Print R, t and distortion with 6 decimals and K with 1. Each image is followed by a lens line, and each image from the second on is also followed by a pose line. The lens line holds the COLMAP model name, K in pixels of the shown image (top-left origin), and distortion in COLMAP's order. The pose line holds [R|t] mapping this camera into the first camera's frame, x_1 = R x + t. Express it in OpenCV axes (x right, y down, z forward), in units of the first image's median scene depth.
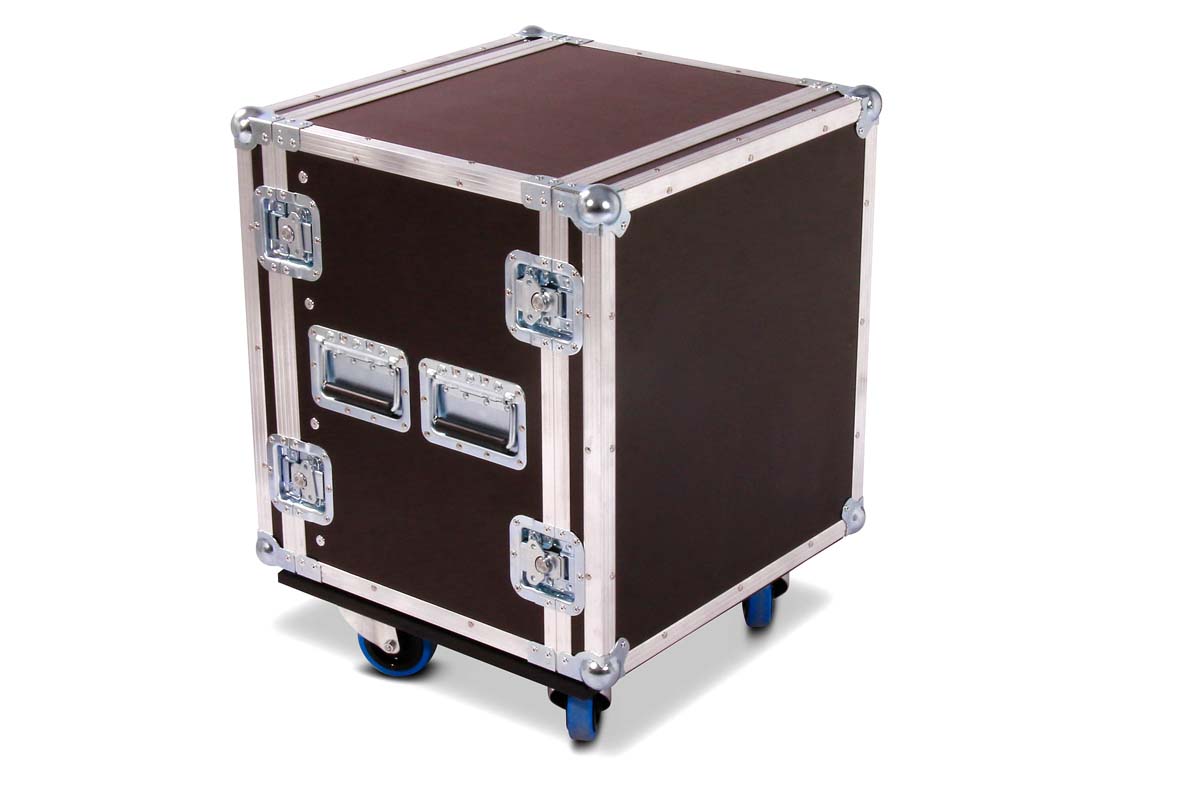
lens RADIAL K [[2308.8, 0, 599.8], [0, 2308.8, 403.7], [0, 0, 1]] dist [0.130466, 0.000000]
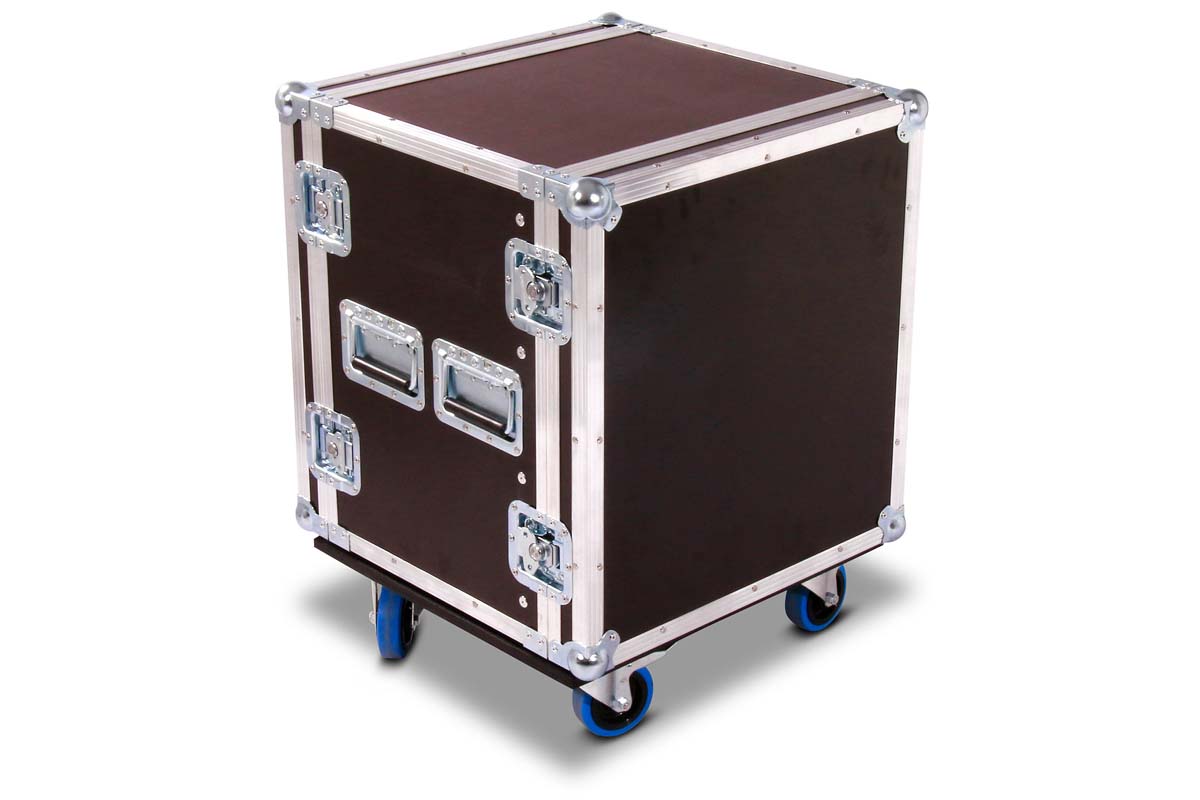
lens RADIAL K [[2308.8, 0, 616.4], [0, 2308.8, 363.8], [0, 0, 1]] dist [0.130466, 0.000000]
pose [[0.987980, 0.062697, -0.141296, 0.141634], [-0.063041, 0.998009, 0.002041, -0.015352], [0.141143, 0.006891, 0.989965, 0.009380]]
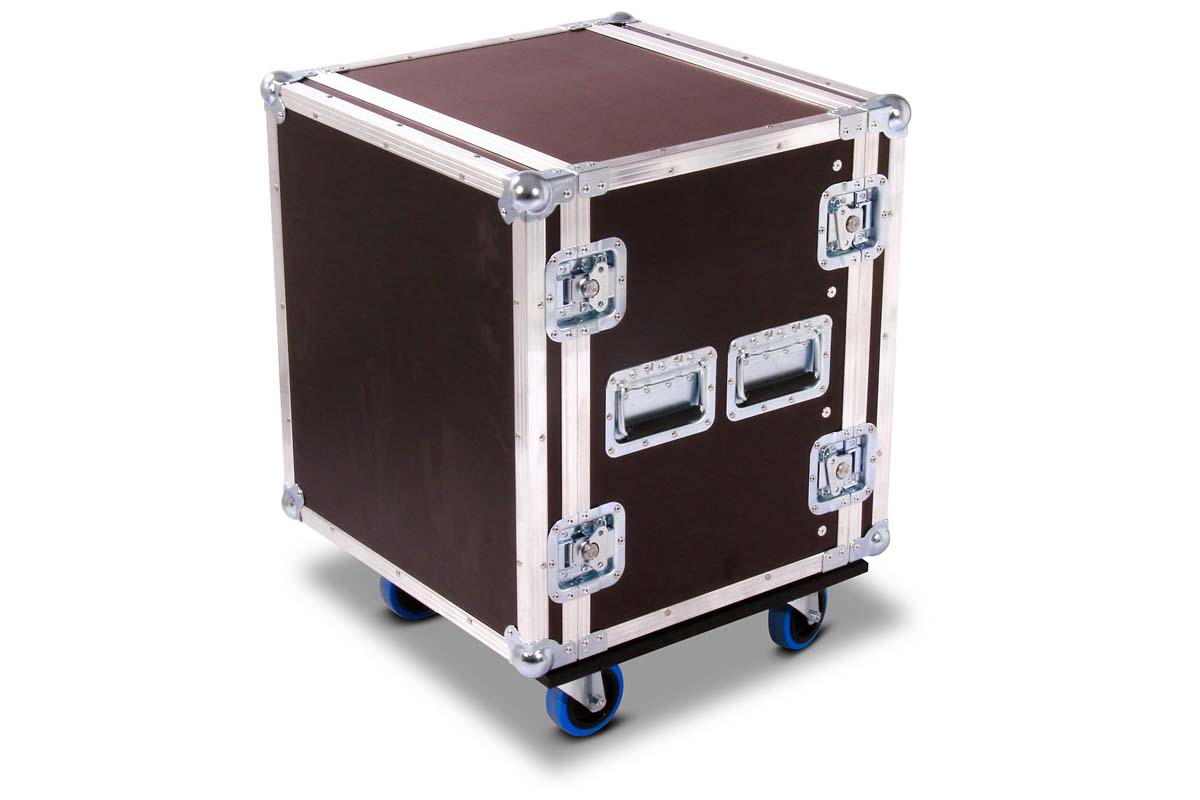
lens RADIAL K [[2308.8, 0, 604.0], [0, 2308.8, 395.5], [0, 0, 1]] dist [0.130466, 0.000000]
pose [[0.965496, 0.102168, -0.239539, 0.250414], [-0.101118, 0.994734, 0.016699, -0.016705], [0.239984, 0.008099, 0.970743, 0.034520]]
